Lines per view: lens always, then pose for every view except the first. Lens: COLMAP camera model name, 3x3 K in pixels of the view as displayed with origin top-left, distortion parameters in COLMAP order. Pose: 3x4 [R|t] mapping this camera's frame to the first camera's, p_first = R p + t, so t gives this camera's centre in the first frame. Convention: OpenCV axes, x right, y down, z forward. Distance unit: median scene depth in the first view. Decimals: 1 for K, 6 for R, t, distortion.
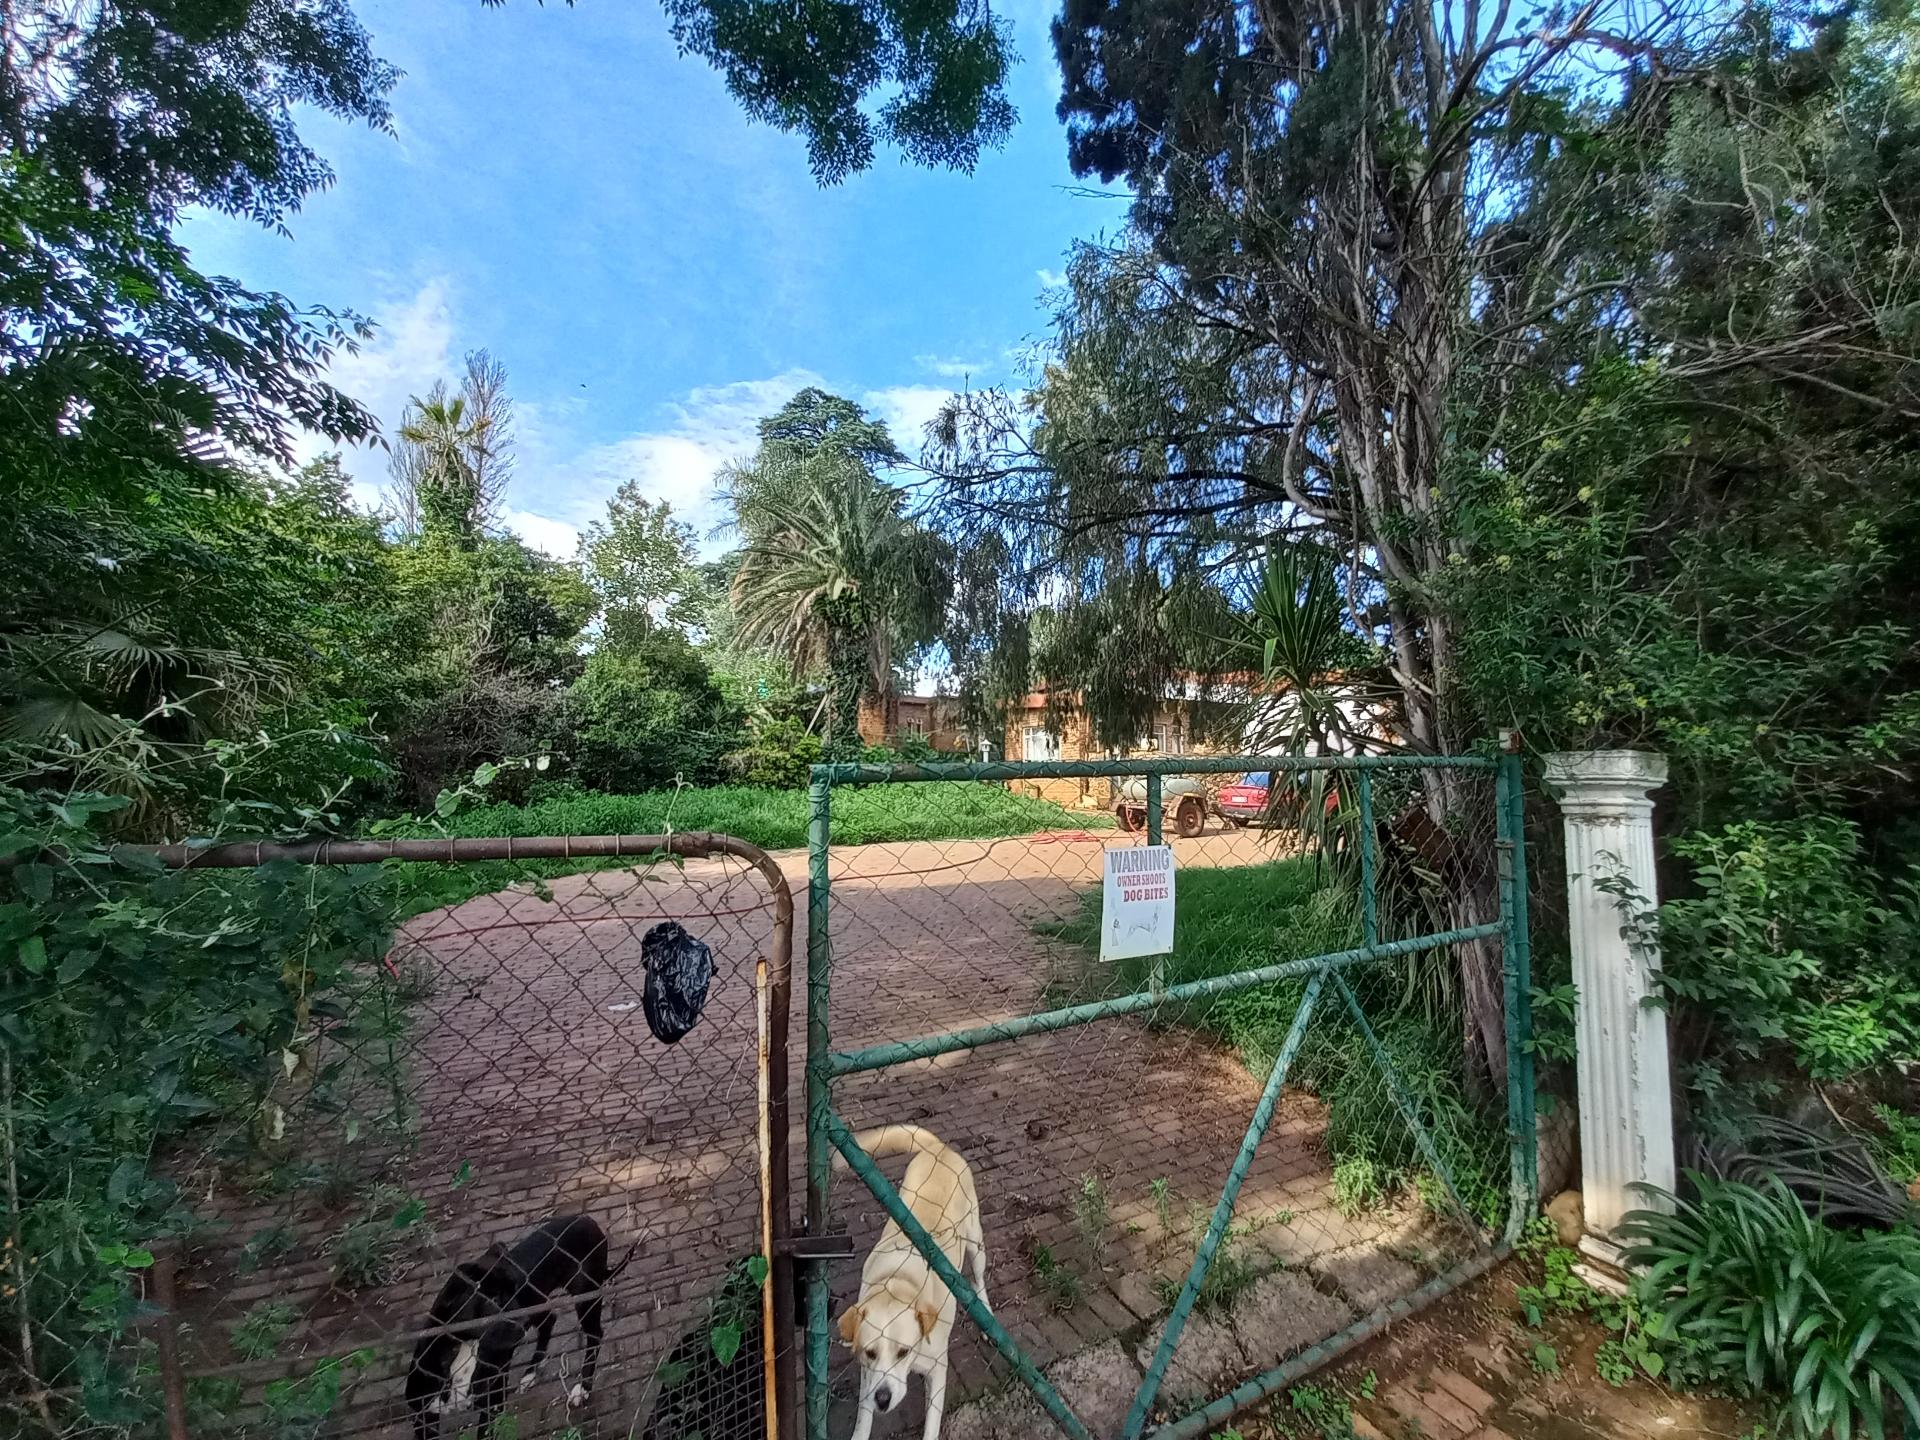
lens RADIAL K [[759.5, 0, 970.0], [0, 759.5, 716.8], [0, 0, 1]] dist [-0.002226, -0.008609]
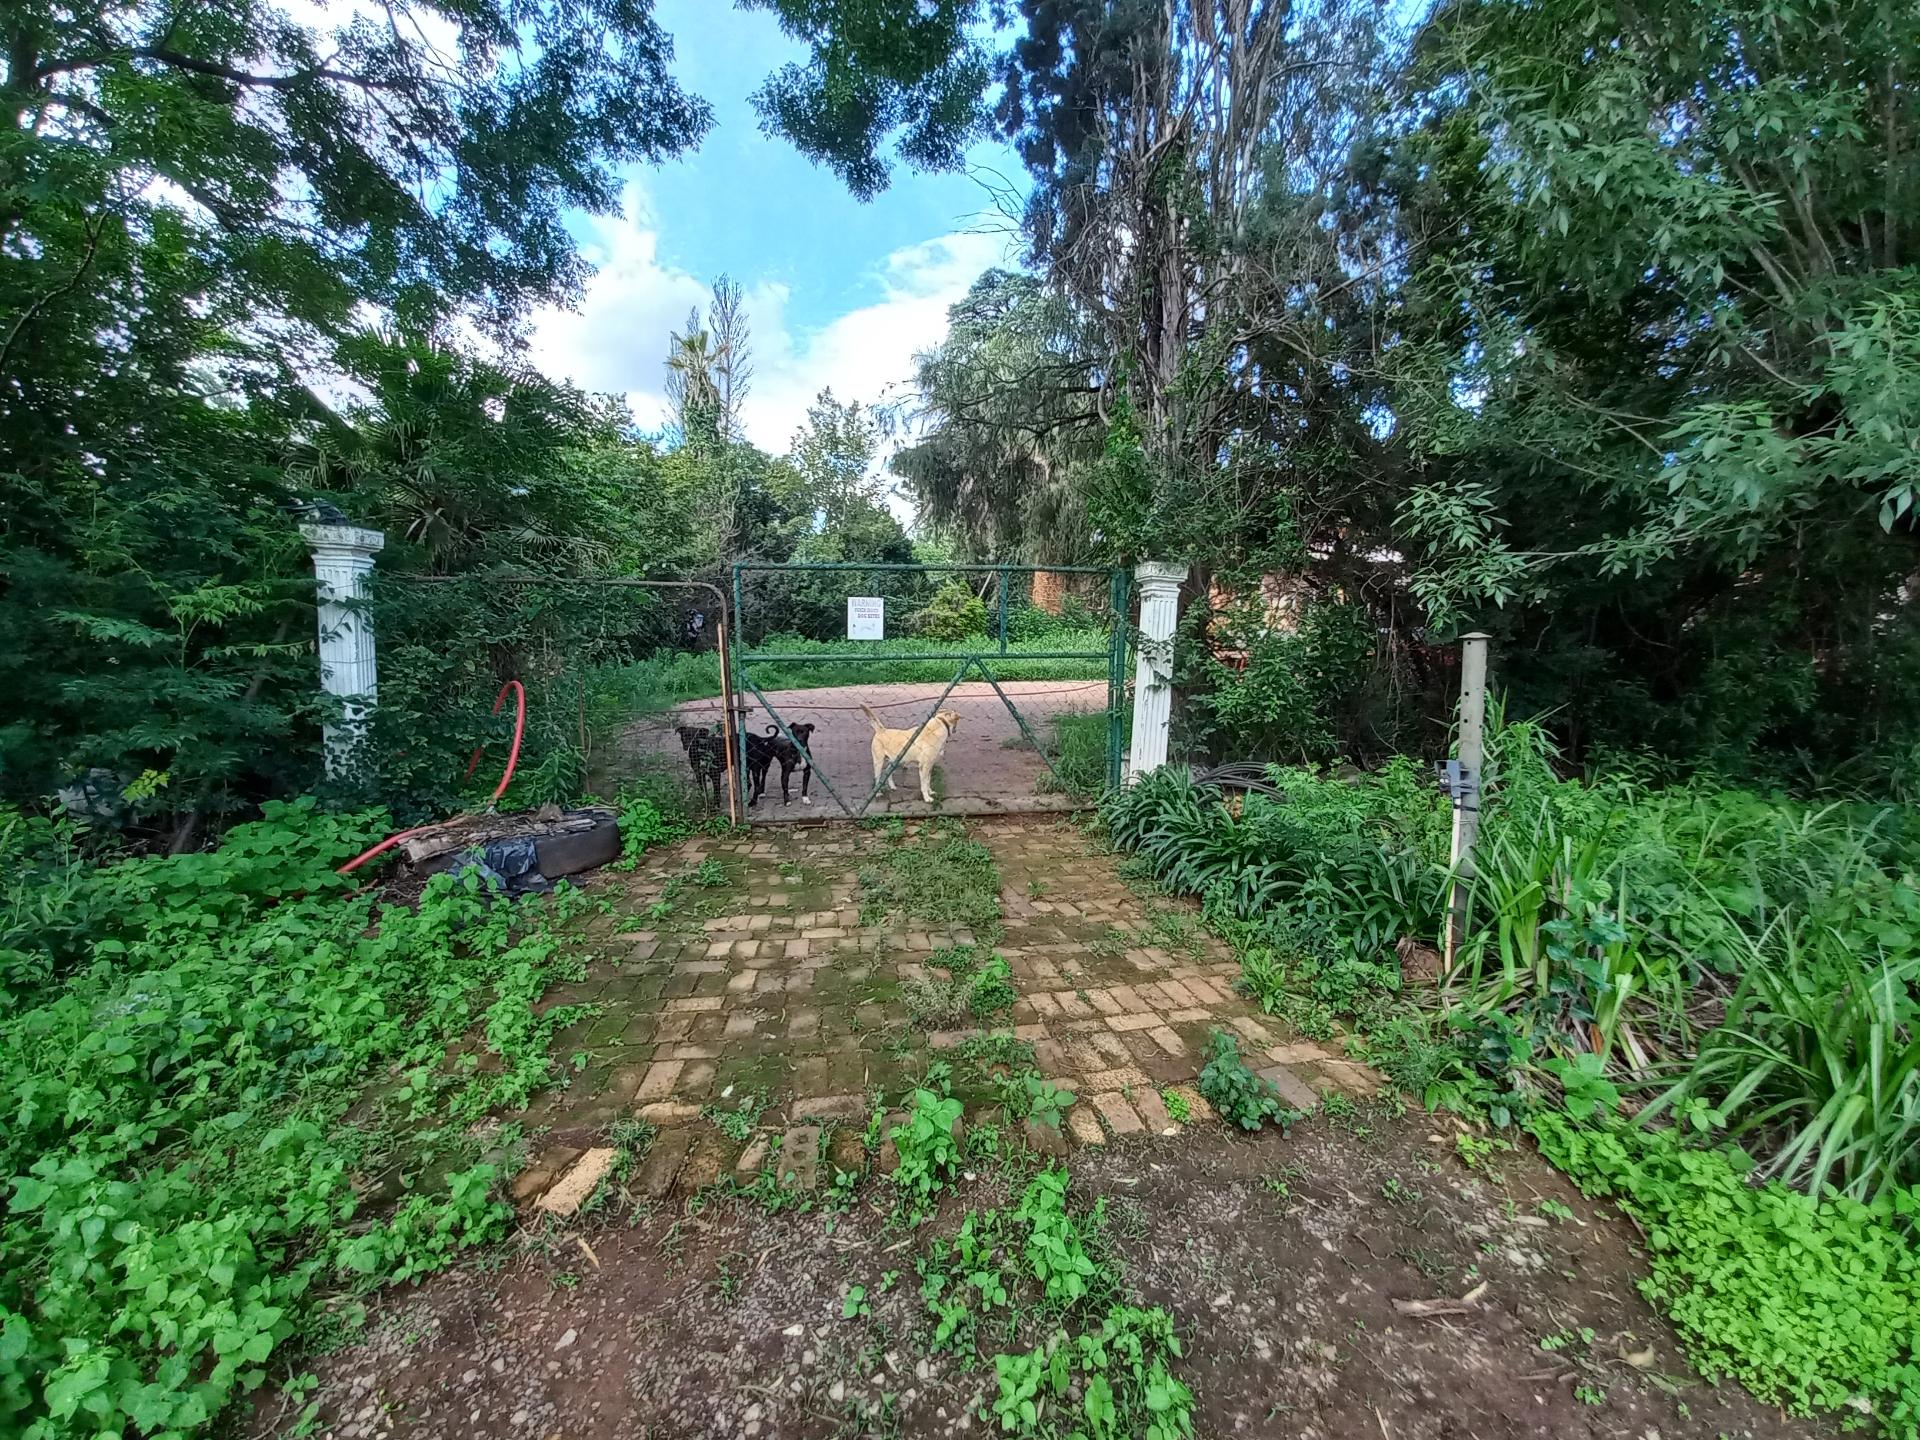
lens RADIAL K [[759.5, 0, 954.7], [0, 759.5, 726.8], [0, 0, 1]] dist [-0.002226, -0.008609]
pose [[0.947315, 0.043122, -0.317389, 0.169238], [0.012814, 0.985001, 0.172073, 0.020980], [0.320048, -0.167074, 0.932553, -0.175071]]
